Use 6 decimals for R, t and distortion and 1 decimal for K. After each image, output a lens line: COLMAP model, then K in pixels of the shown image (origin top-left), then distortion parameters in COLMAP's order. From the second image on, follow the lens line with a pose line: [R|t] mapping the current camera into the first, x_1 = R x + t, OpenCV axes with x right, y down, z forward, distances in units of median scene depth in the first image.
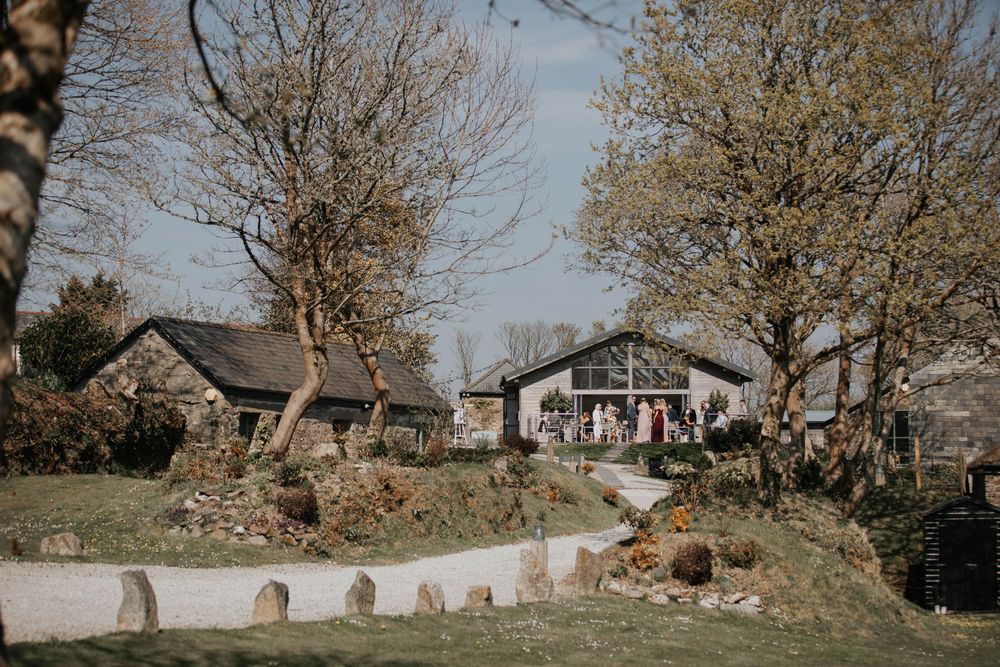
lens RADIAL K [[2063.7, 0, 500.0], [0, 2063.7, 333.5], [0, 0, 1]] dist [-0.257804, -0.112675]
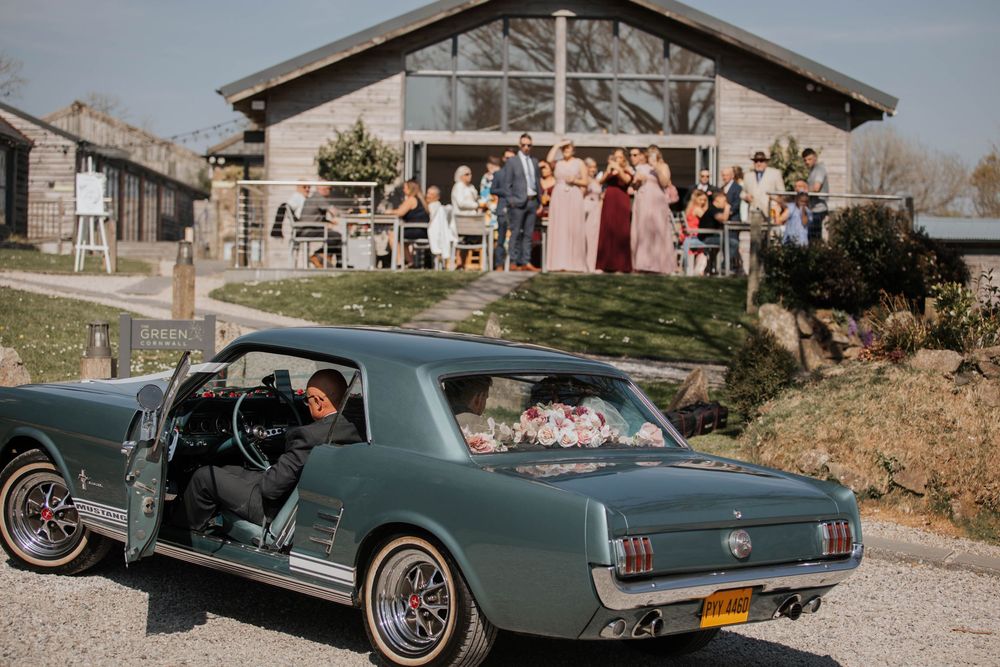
lens RADIAL K [[2063.7, 0, 500.0], [0, 2063.7, 333.5], [0, 0, 1]] dist [-0.257804, -0.112675]
pose [[0.999648, 0.019772, -0.017664, 0.060366], [-0.018265, 0.996482, 0.081787, 0.033404], [0.019219, -0.081436, 0.996493, 0.626686]]
